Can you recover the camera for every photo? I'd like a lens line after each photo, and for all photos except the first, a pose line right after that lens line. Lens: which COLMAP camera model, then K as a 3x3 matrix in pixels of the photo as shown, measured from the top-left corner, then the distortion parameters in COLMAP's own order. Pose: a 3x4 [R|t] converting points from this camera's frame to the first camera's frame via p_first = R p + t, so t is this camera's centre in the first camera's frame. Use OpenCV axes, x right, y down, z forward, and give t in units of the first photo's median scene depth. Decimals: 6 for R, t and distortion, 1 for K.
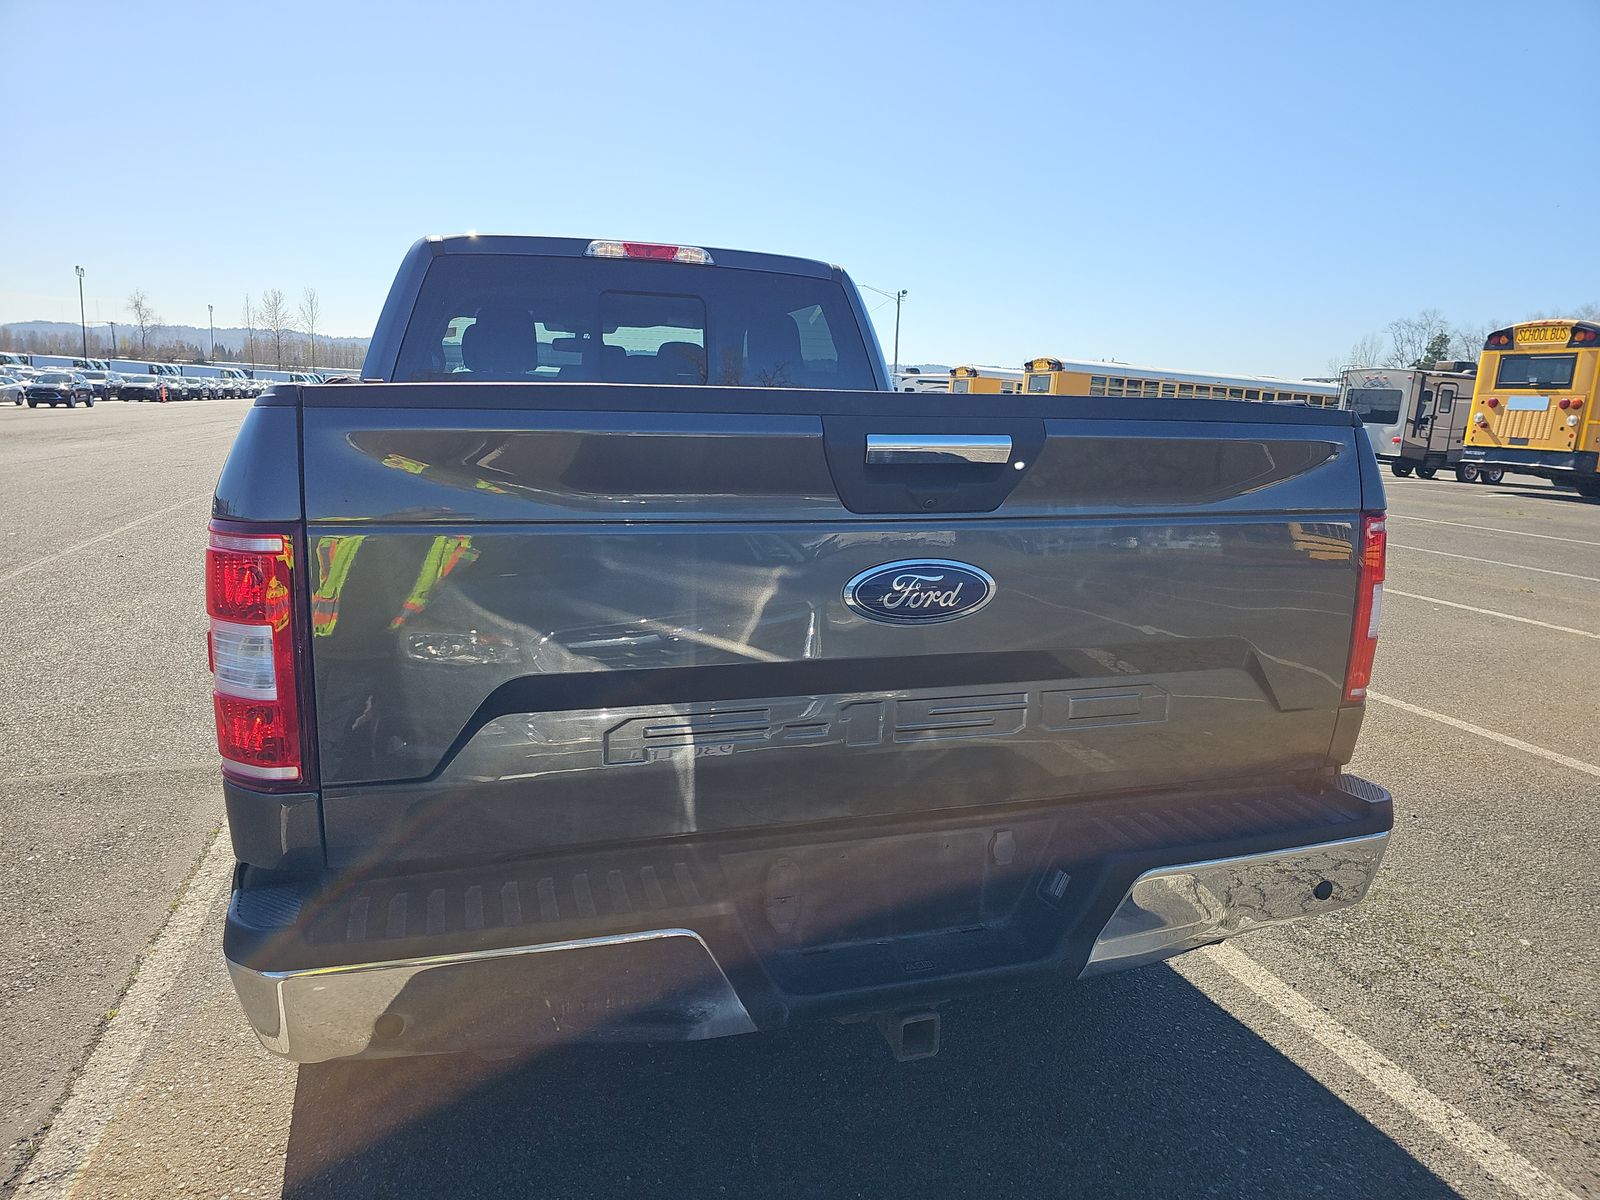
lens RADIAL K [[1100.4, 0, 762.7], [0, 1100.4, 613.9], [0, 0, 1]] dist [0.033158, -0.023706]
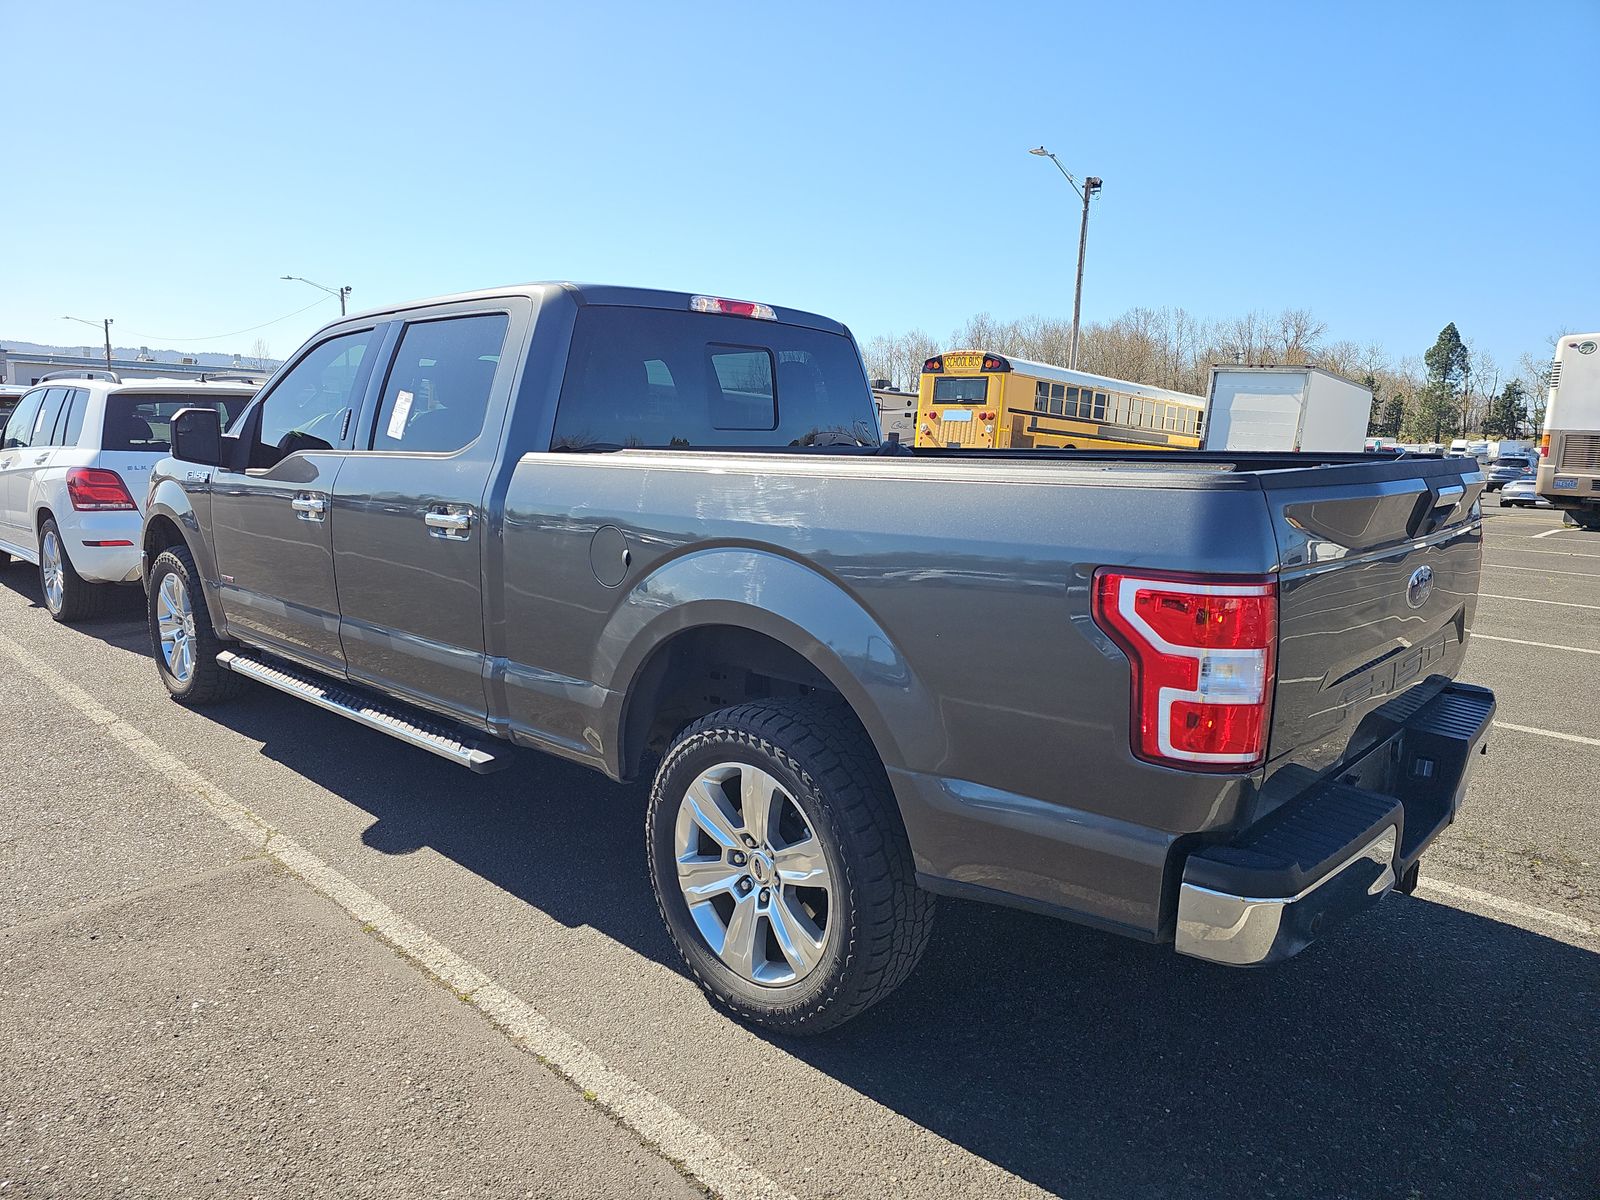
lens RADIAL K [[1100.4, 0, 798.9], [0, 1100.4, 598.4], [0, 0, 1]] dist [0.033158, -0.023706]
pose [[0.865935, -0.086286, 0.492657, -0.107906], [0.095525, 0.995406, 0.006436, -0.007648], [-0.490949, 0.041488, 0.870200, 0.006035]]
